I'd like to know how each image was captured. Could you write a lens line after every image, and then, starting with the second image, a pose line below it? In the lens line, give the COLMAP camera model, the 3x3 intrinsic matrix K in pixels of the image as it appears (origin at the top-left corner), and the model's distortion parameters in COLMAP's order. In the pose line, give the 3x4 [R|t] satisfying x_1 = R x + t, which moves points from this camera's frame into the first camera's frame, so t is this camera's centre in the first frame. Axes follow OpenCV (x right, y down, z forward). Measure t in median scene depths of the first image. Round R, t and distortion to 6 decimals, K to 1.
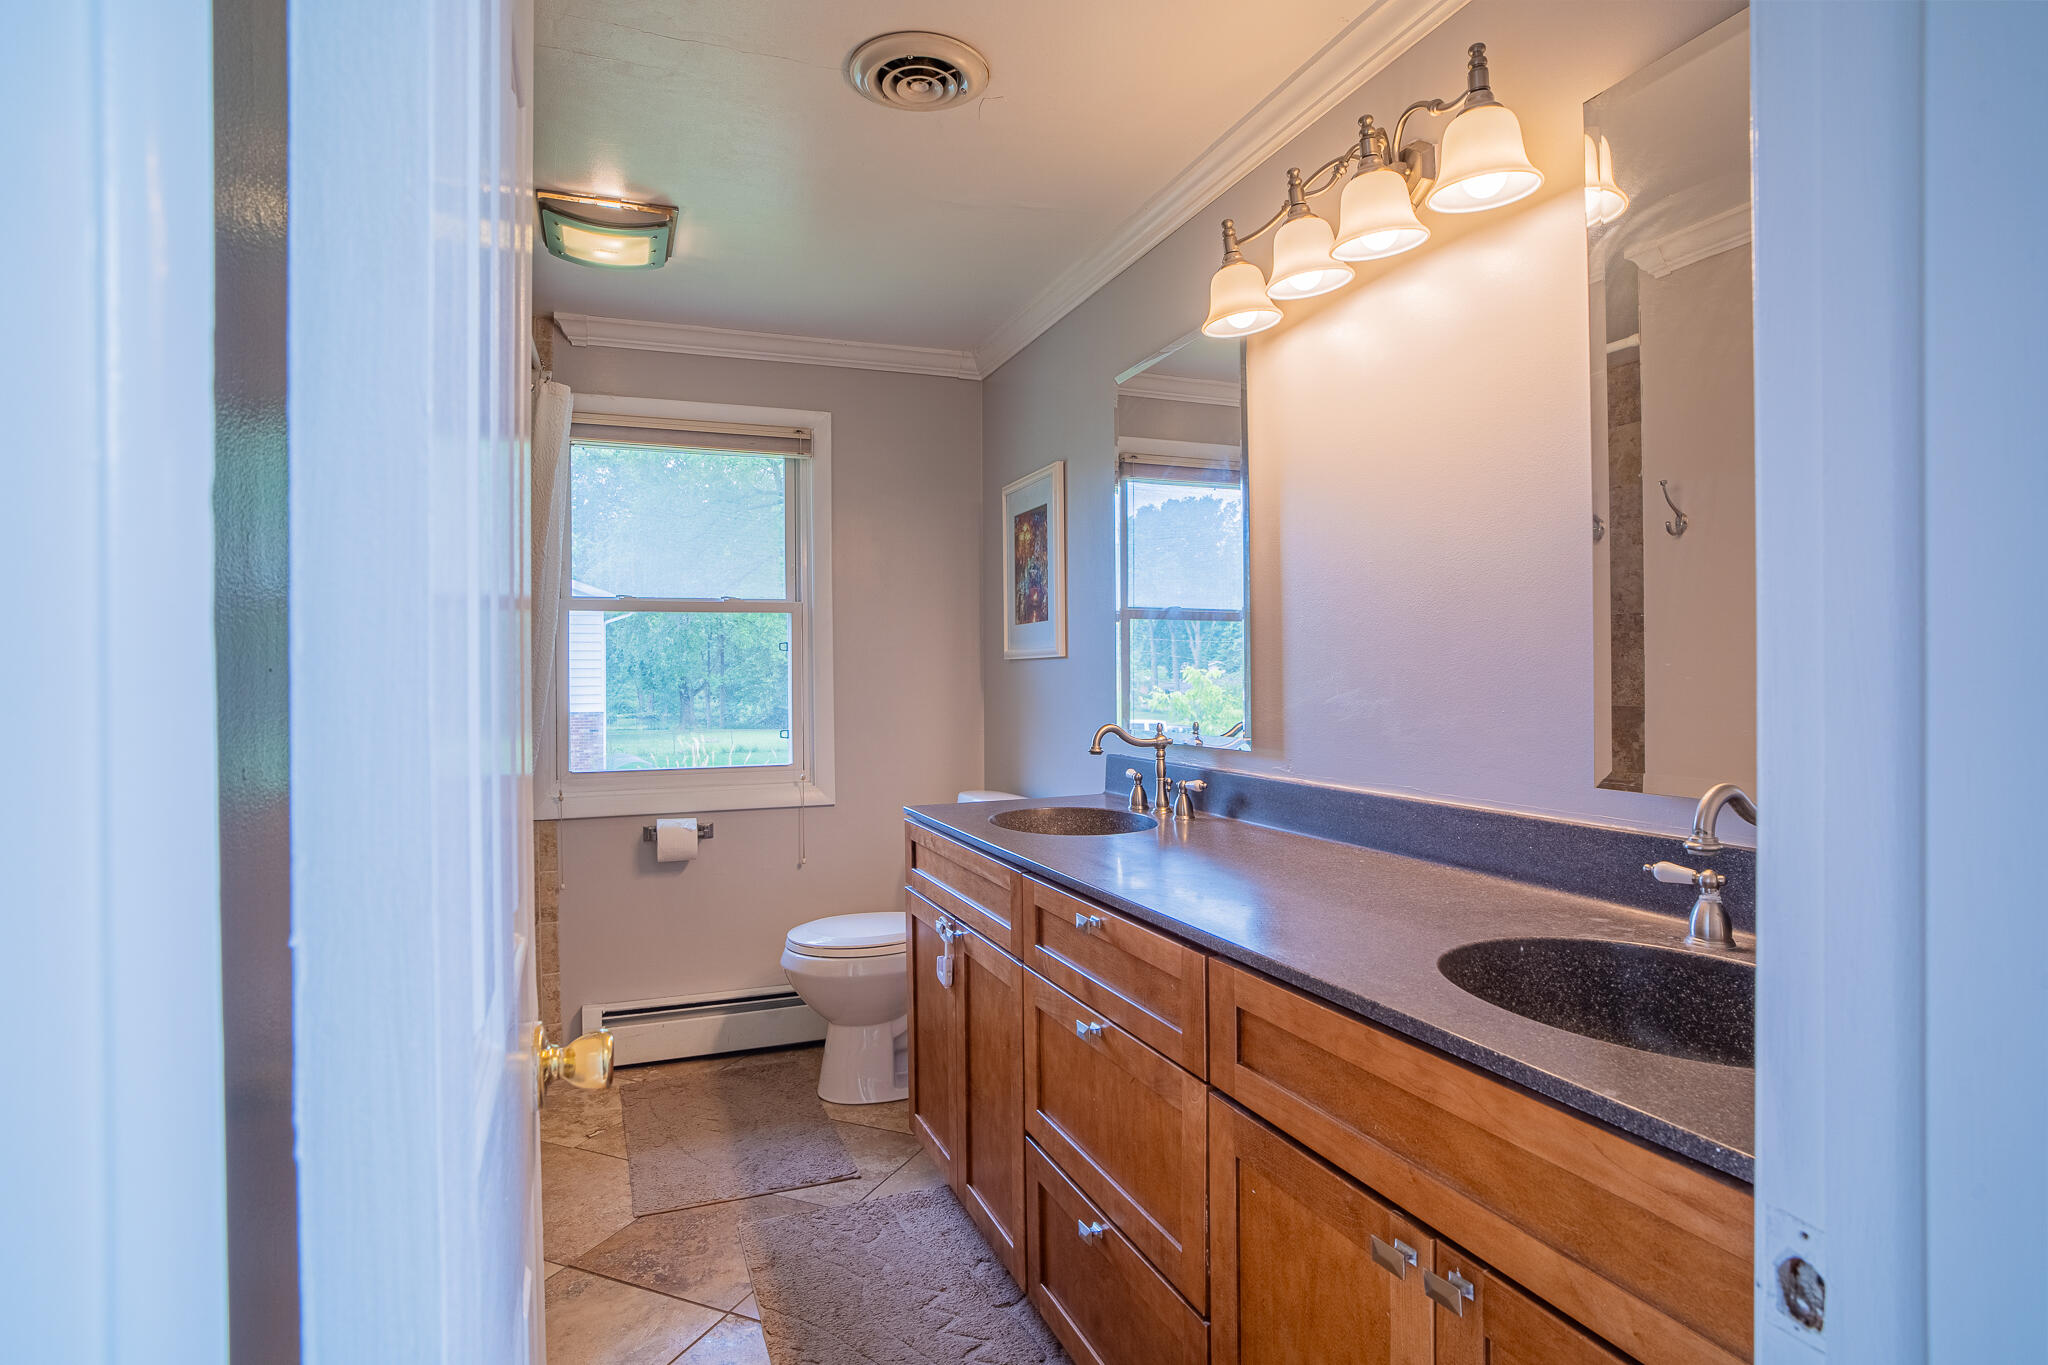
lens RADIAL K [[1069.3, 0, 1017.6], [0, 1069.3, 679.9], [0, 0, 1]] dist [-0.027616, 0.002684]
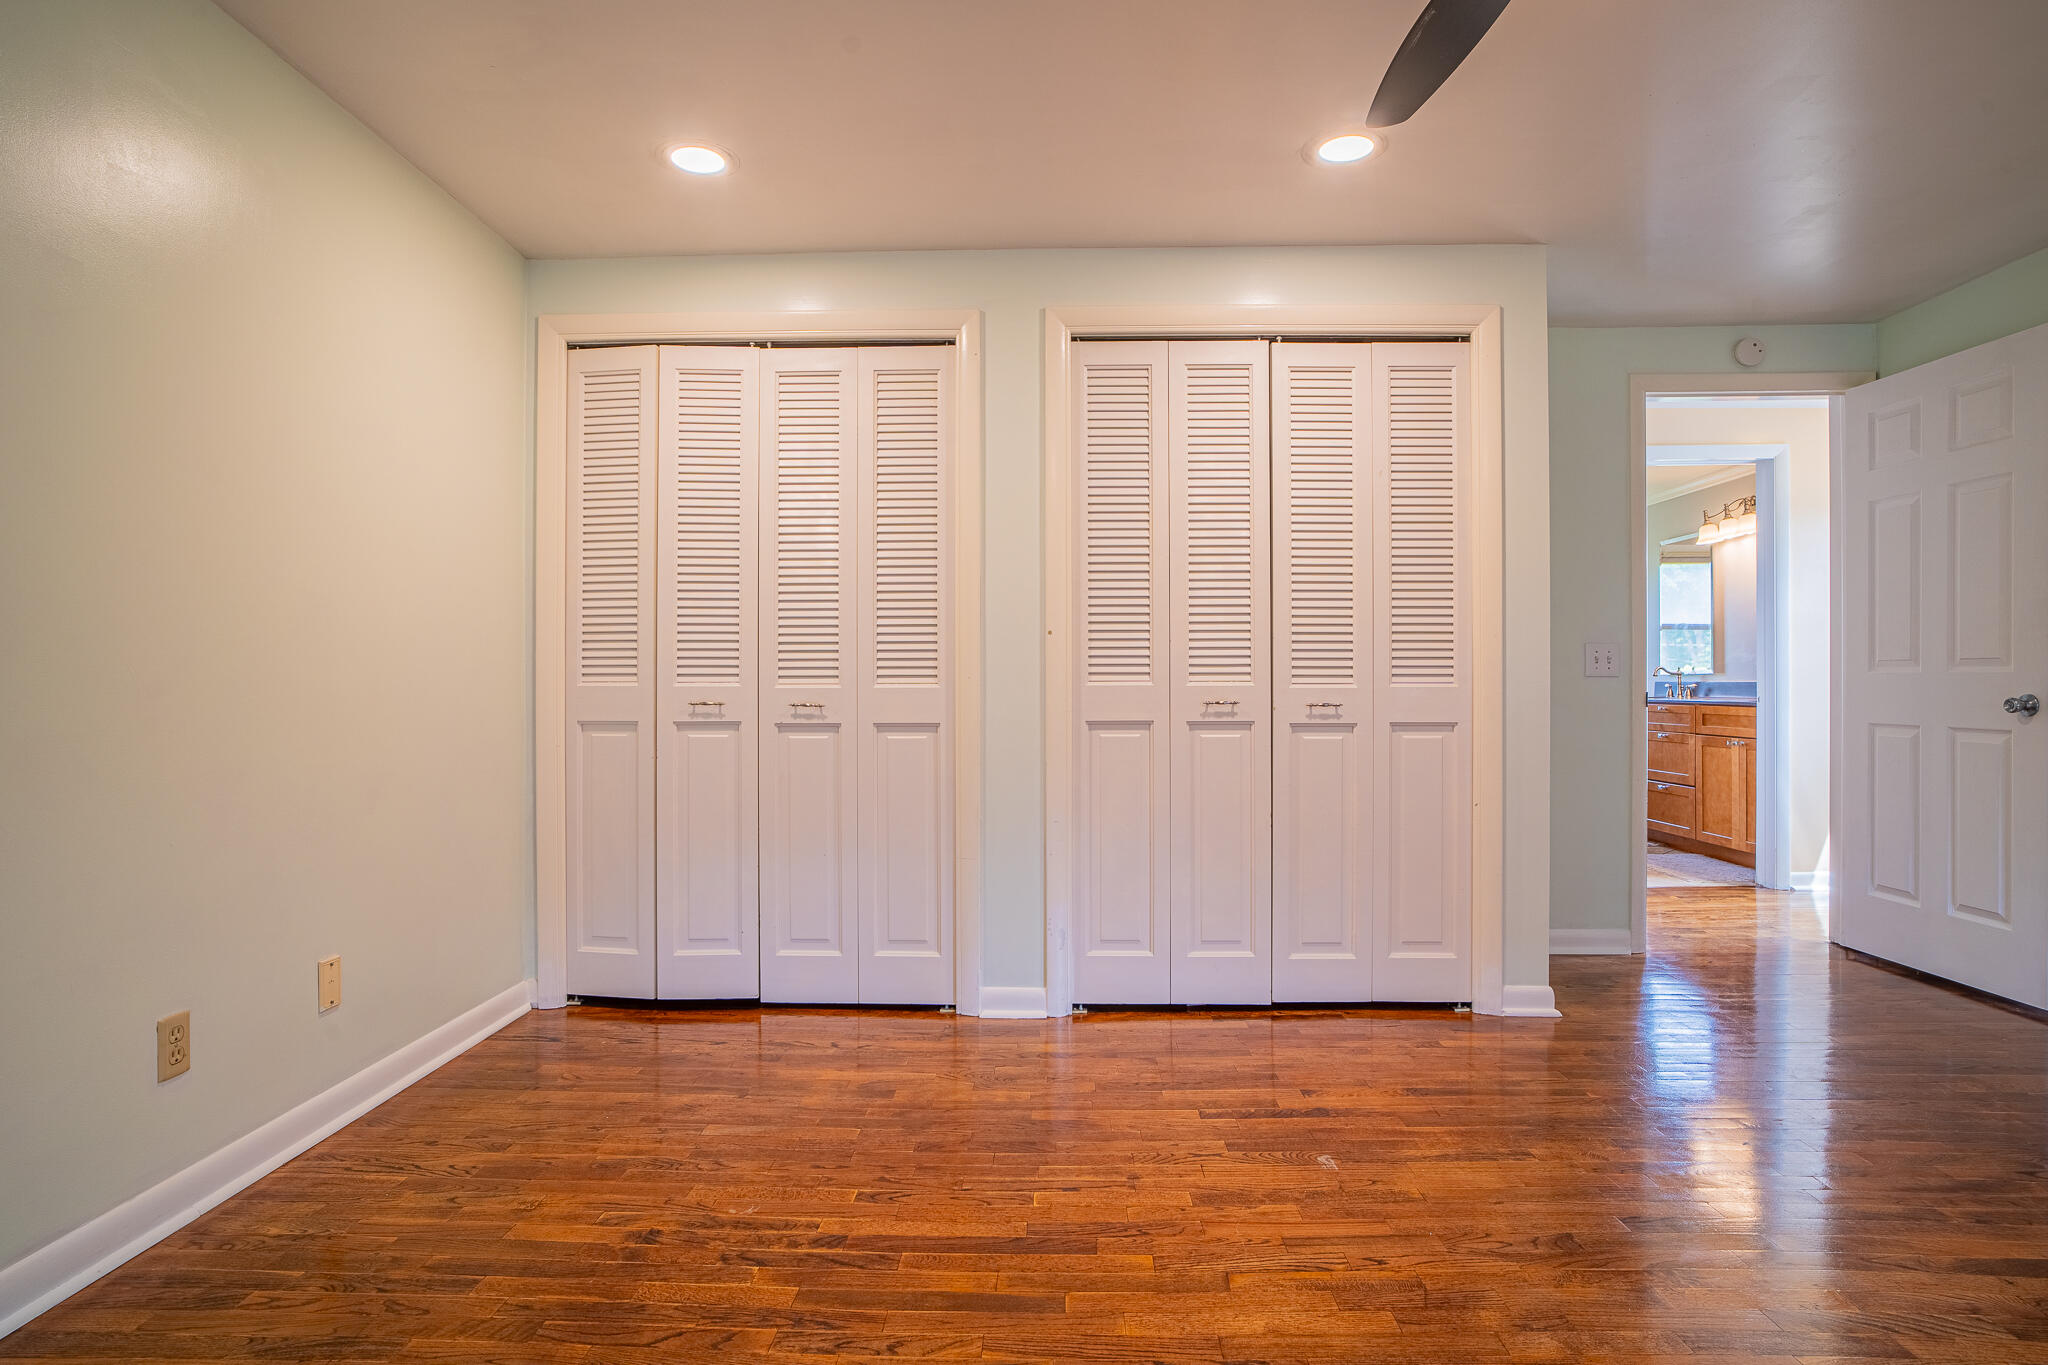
lens RADIAL K [[1069.3, 0, 1017.6], [0, 1069.3, 679.9], [0, 0, 1]] dist [-0.027616, 0.002684]
pose [[0.919085, 0.009704, -0.393941, -0.461104], [-0.011818, 0.999926, -0.002942, 0.130163], [0.393883, 0.007360, 0.919131, -2.805946]]
